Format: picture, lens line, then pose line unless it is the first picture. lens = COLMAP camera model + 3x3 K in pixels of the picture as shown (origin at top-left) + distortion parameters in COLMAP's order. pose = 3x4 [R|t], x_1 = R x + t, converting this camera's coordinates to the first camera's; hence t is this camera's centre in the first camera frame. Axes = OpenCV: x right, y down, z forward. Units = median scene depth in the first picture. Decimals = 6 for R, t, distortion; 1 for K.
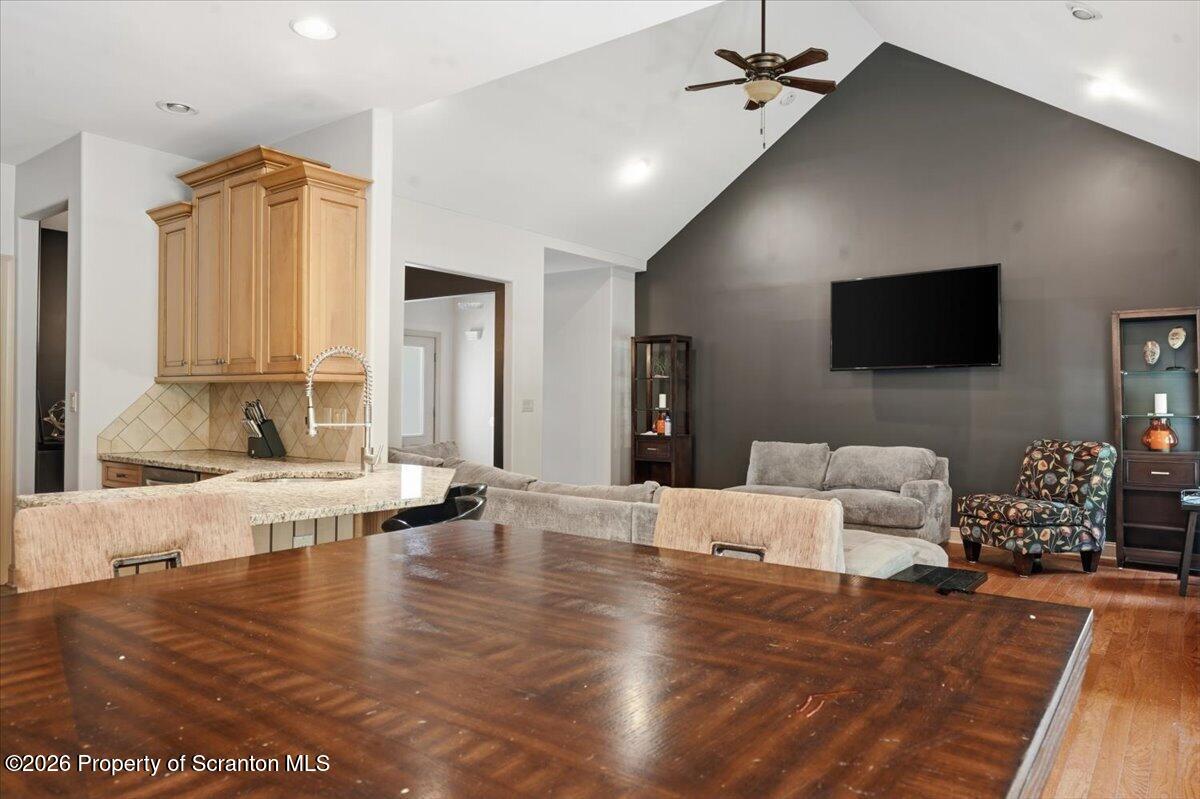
lens RADIAL K [[778.5, 0, 597.8], [0, 778.5, 401.1], [0, 0, 1]] dist [-0.005199, 0.008625]
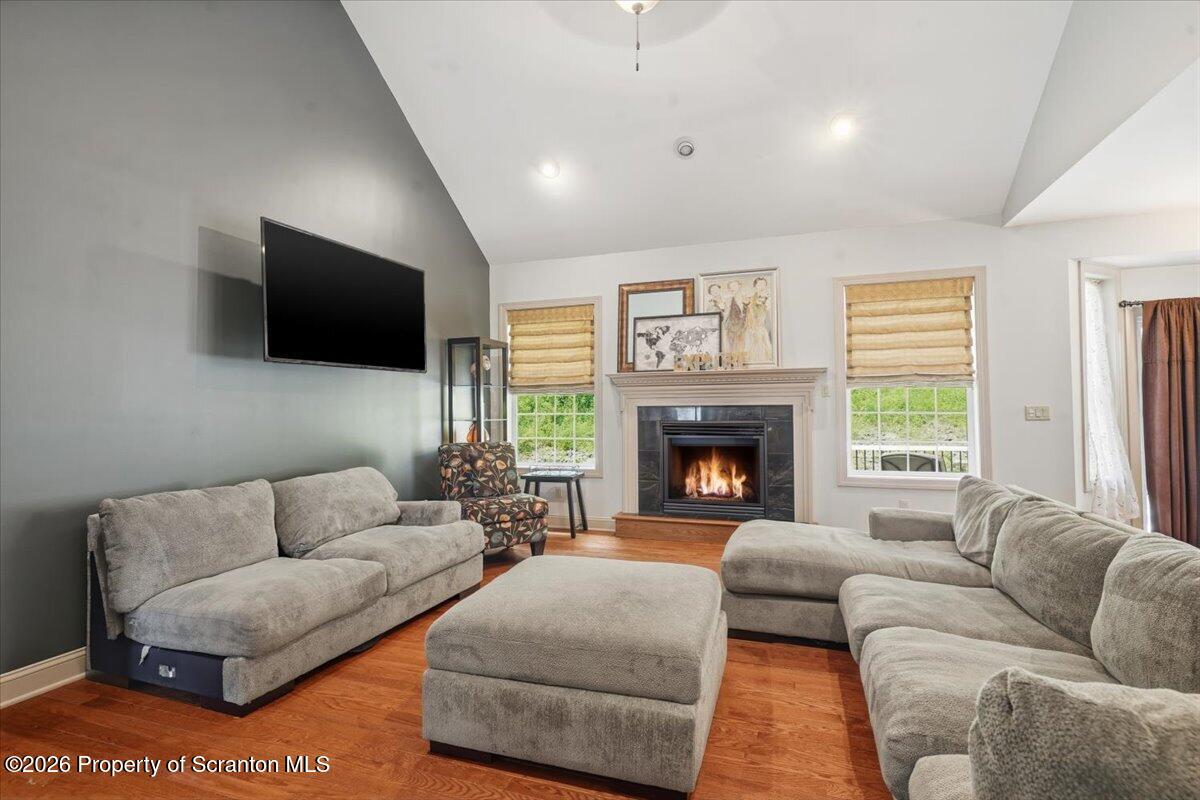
lens RADIAL K [[572.5, 0, 599.2], [0, 572.5, 399.3], [0, 0, 1]] dist [0.007948, -0.002833]
pose [[-0.323946, 0.018010, 0.945904, -0.263238], [0.003616, 0.999835, -0.017798, 0.001935], [-0.946069, -0.002345, -0.323957, 1.101186]]
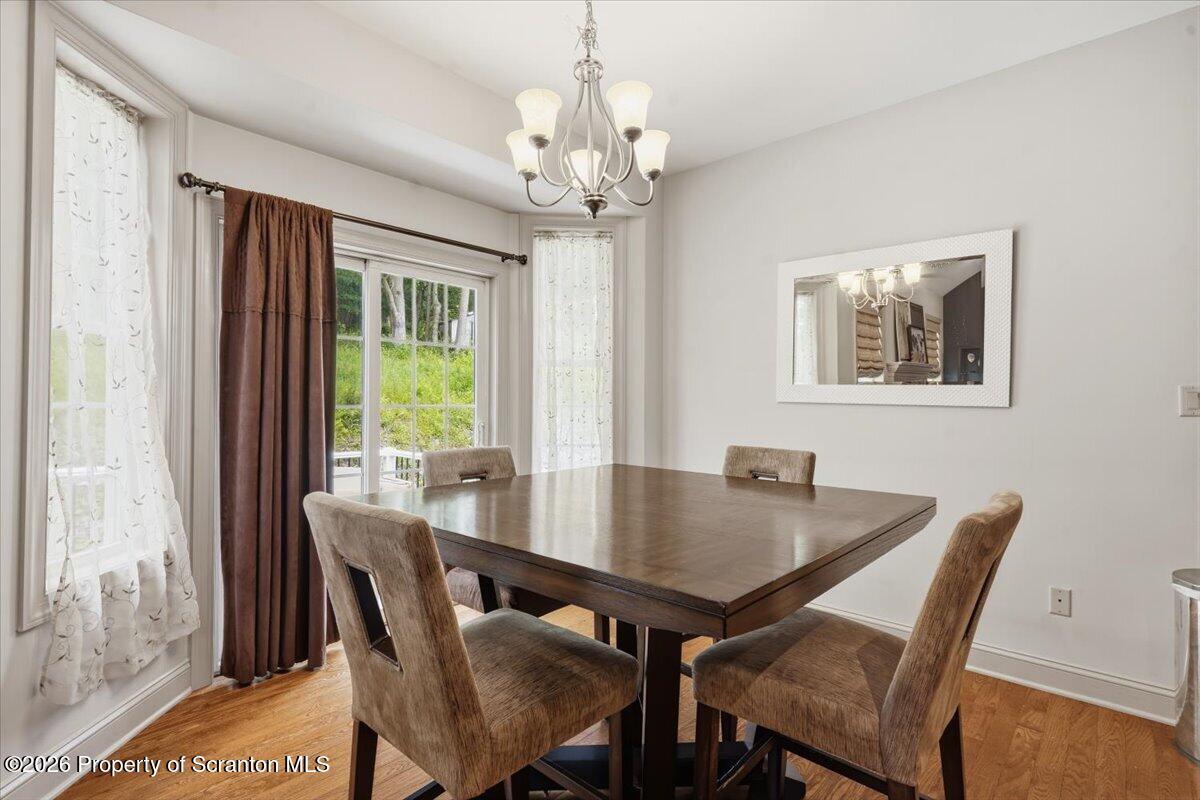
lens RADIAL K [[572.5, 0, 595.9], [0, 572.5, 401.5], [0, 0, 1]] dist [0.007948, -0.002833]
pose [[-0.996287, -0.011003, 0.085384, -0.038108], [-0.011499, 0.999920, -0.005323, 0.001986], [-0.085319, -0.006285, -0.996334, 0.482481]]
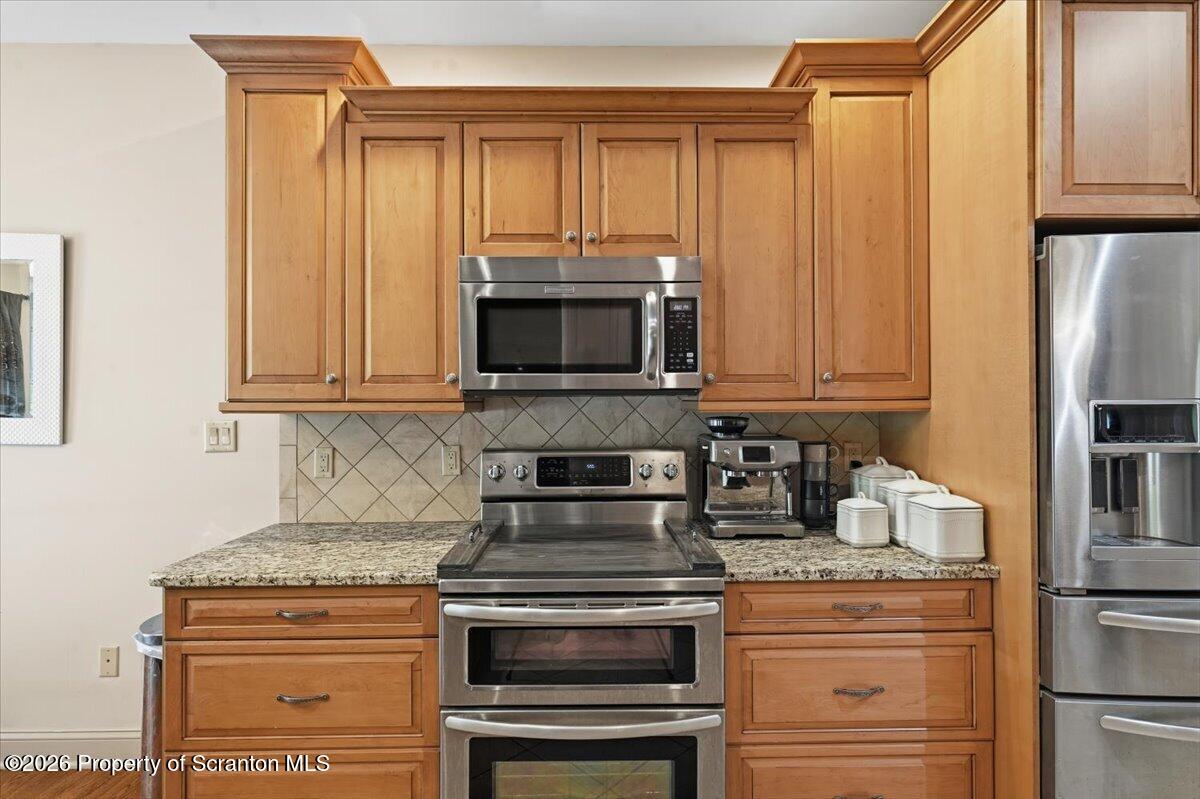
lens RADIAL K [[572.5, 0, 599.1], [0, 572.5, 397.5], [0, 0, 1]] dist [0.007948, -0.002833]
pose [[-0.782826, -0.008334, -0.622185, -0.350025], [-0.004611, 0.999961, -0.007592, -0.028394], [0.622224, -0.003075, -0.782833, 0.527237]]
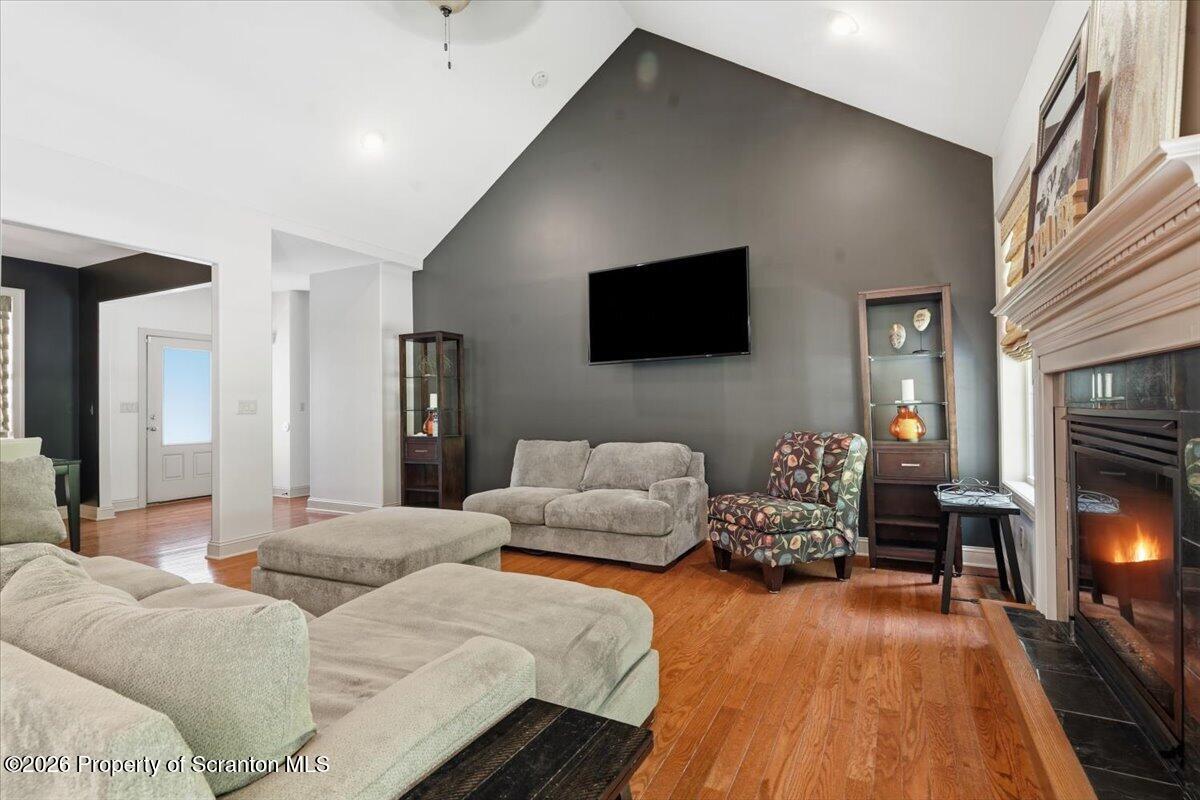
lens RADIAL K [[572.5, 0, 596.9], [0, 572.5, 400.1], [0, 0, 1]] dist [0.007948, -0.002833]
pose [[0.985614, -0.018241, 0.168026, 0.232615], [0.020010, 0.999761, -0.008842, 0.013512], [-0.167824, 0.012077, 0.985743, 0.373562]]
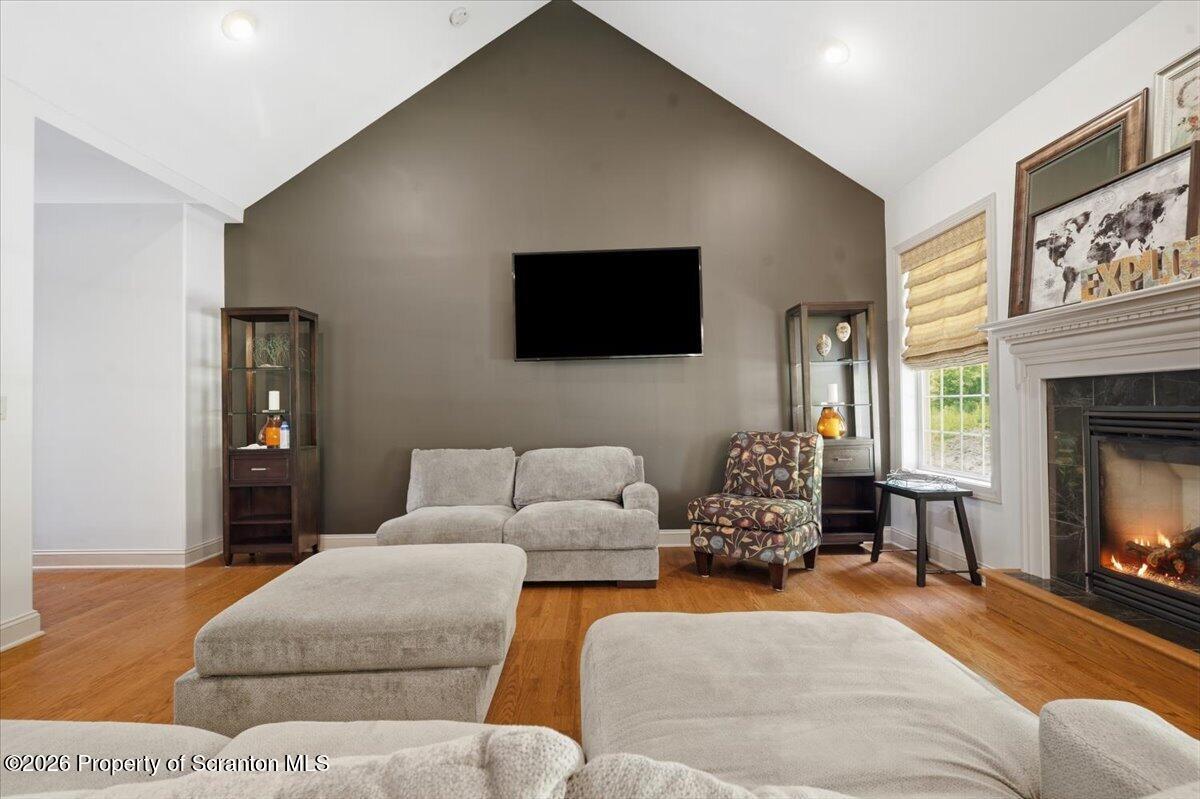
lens RADIAL K [[572.5, 0, 596.5], [0, 572.5, 397.4], [0, 0, 1]] dist [0.007948, -0.002833]
pose [[0.792126, -0.006149, 0.610327, -0.006543], [0.017932, 0.999752, -0.013202, 0.013138], [-0.610094, 0.021402, 0.792040, 0.566106]]
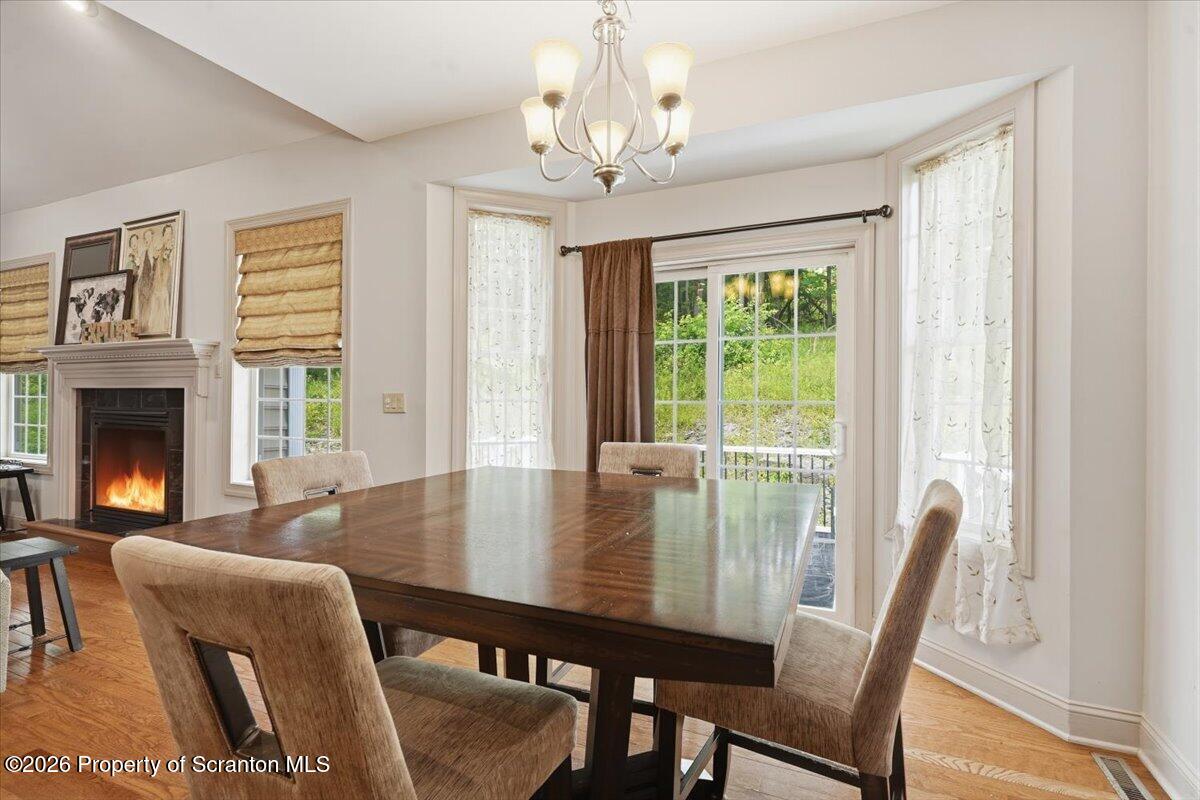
lens RADIAL K [[572.5, 0, 599.4], [0, 572.5, 399.3], [0, 0, 1]] dist [0.007948, -0.002833]
pose [[-0.237067, -0.010926, 0.971432, -0.306388], [-0.008073, 0.999924, 0.009277, -0.001113], [-0.971460, -0.005643, -0.237137, 0.219136]]
